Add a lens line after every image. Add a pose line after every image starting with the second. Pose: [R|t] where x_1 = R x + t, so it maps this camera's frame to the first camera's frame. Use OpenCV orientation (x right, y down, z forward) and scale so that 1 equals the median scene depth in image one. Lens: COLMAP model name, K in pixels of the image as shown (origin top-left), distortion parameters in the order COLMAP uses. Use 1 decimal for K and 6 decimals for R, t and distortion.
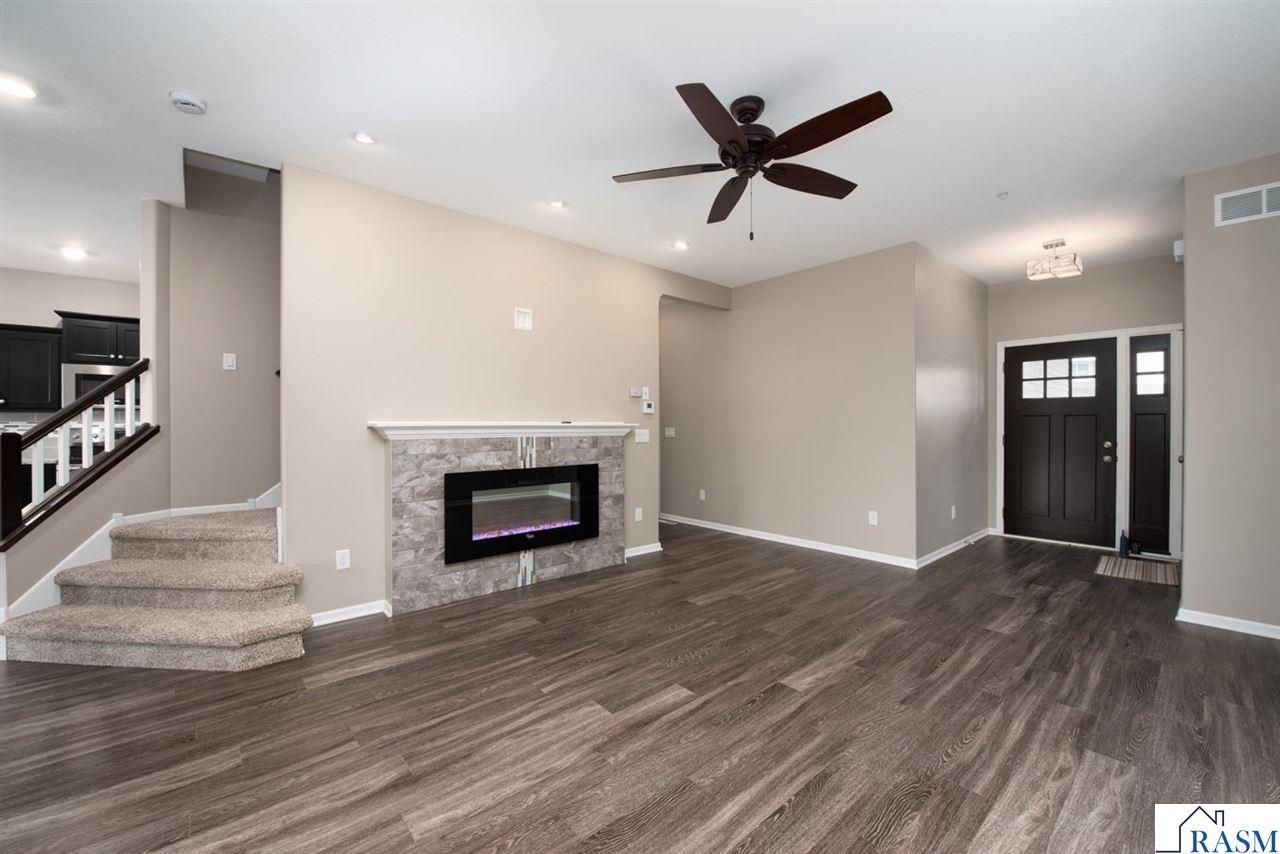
lens RADIAL K [[501.9, 0, 634.0], [0, 501.9, 424.6], [0, 0, 1]] dist [-0.010788, -0.001662]
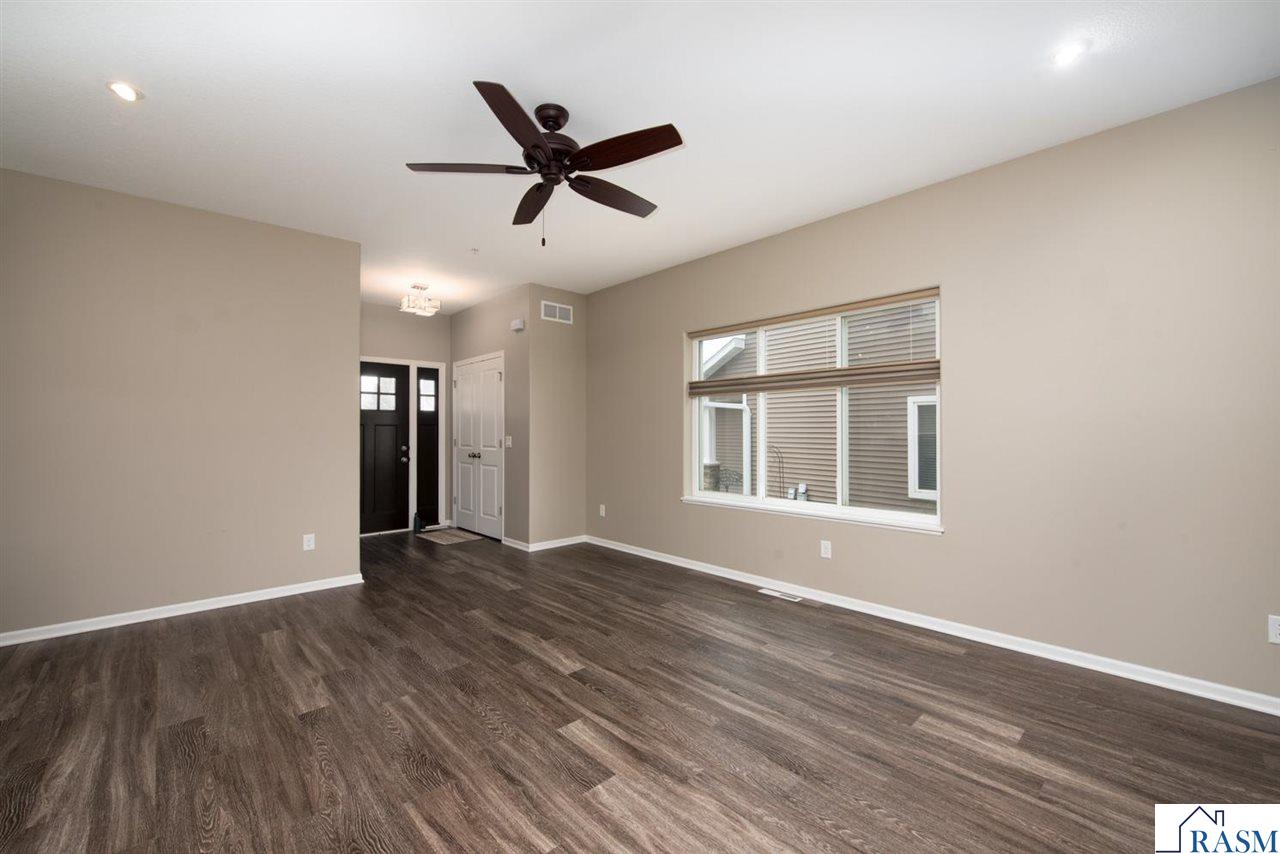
lens RADIAL K [[522.2, 0, 645.9], [0, 522.2, 427.1], [0, 0, 1]] dist [-0.014413, -0.002176]
pose [[-0.042111, 0.010713, 0.999055, -0.529148], [0.002920, 0.999940, -0.010599, 0.001714], [-0.999109, 0.002471, -0.042140, 0.563732]]
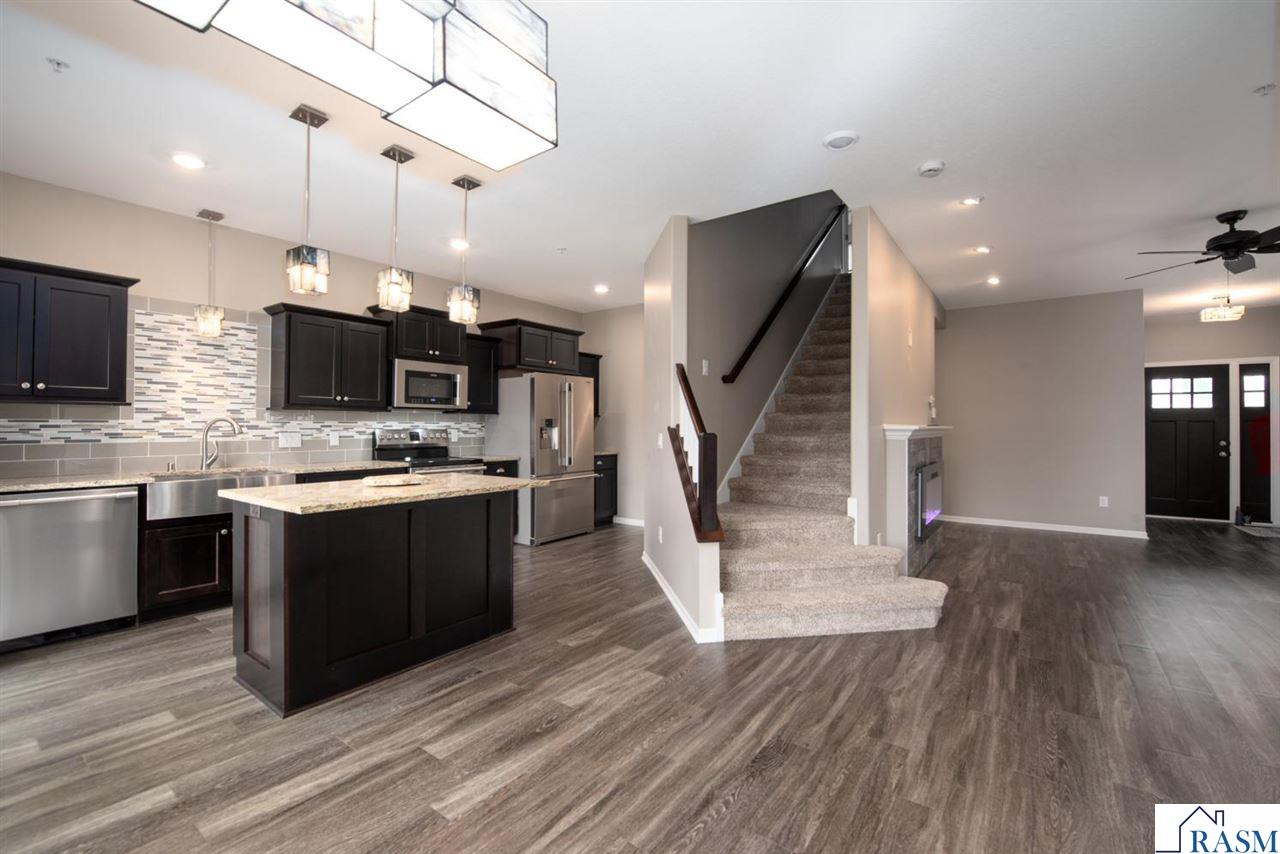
lens RADIAL K [[522.2, 0, 634.0], [0, 522.2, 430.8], [0, 0, 1]] dist [-0.014413, -0.002176]
pose [[0.980170, 0.002299, 0.198145, -1.149885], [-0.000890, 0.999974, -0.007201, 0.022855], [-0.198156, 0.006882, 0.980146, -0.052459]]
